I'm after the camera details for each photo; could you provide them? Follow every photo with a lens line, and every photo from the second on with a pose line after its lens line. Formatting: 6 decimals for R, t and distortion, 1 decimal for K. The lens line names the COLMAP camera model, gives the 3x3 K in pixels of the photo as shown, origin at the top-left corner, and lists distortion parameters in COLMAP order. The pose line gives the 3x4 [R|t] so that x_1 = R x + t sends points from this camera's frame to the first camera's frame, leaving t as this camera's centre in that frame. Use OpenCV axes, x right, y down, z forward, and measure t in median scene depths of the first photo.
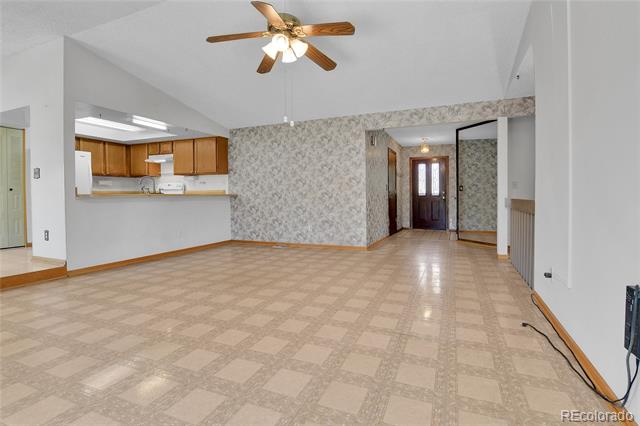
lens RADIAL K [[303.5, 0, 336.8], [0, 303.5, 195.8], [0, 0, 1]] dist [0.001856, 0.000175]
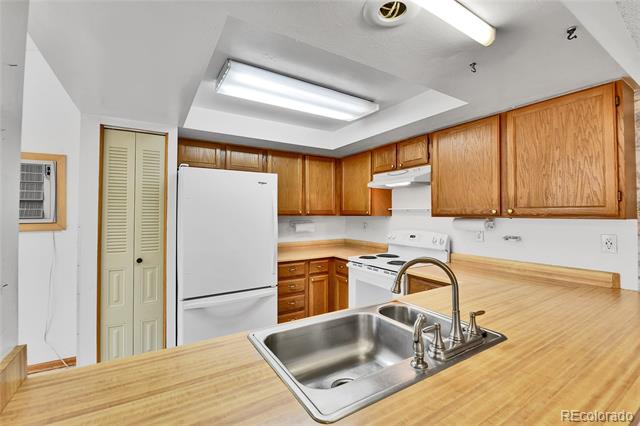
lens RADIAL K [[279.0, 0, 321.3], [0, 279.0, 210.4], [0, 0, 1]] dist [-0.009376, -0.003114]
pose [[0.801757, 0.000437, -0.597649, -0.424206], [-0.008024, 0.999917, -0.010034, -0.070369], [0.597596, 0.012841, 0.801695, 0.598809]]
